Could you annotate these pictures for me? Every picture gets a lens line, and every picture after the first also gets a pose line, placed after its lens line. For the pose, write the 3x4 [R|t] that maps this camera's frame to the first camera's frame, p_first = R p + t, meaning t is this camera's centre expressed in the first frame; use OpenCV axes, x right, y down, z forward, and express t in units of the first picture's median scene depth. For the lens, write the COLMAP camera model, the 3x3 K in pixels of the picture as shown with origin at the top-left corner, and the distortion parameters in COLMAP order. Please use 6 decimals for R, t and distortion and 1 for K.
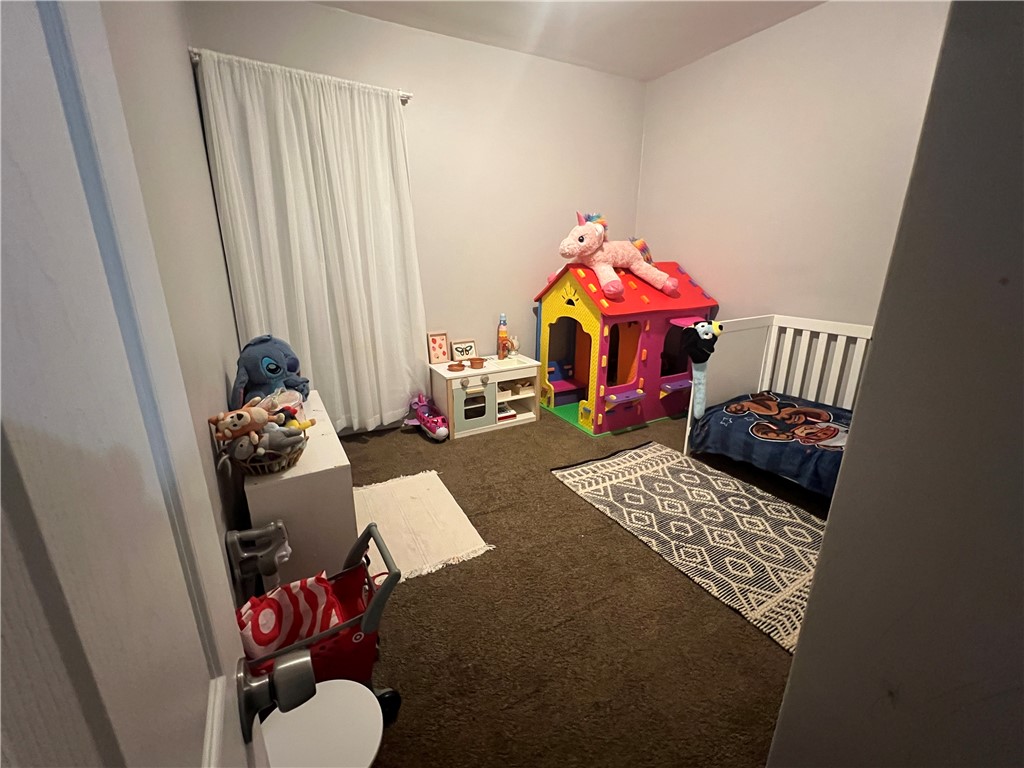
lens RADIAL K [[429.2, 0, 512.0], [0, 429.2, 384.0], [0, 0, 1]] dist [-0.000504, -0.000045]
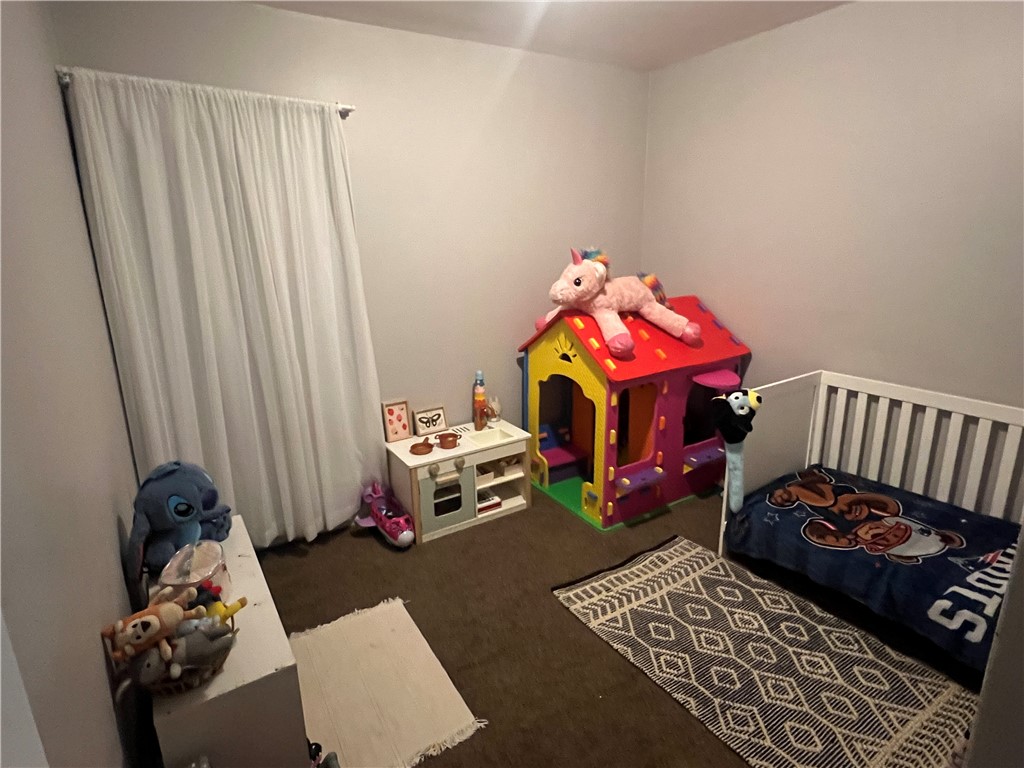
lens RADIAL K [[551.4, 0, 508.2], [0, 551.4, 378.2], [0, 0, 1]] dist [0.000470, 0.000339]
pose [[0.998194, -0.034994, 0.048827, -0.022387], [0.036229, 0.999040, -0.024638, -0.156731], [-0.047918, 0.026362, 0.998503, 0.006020]]
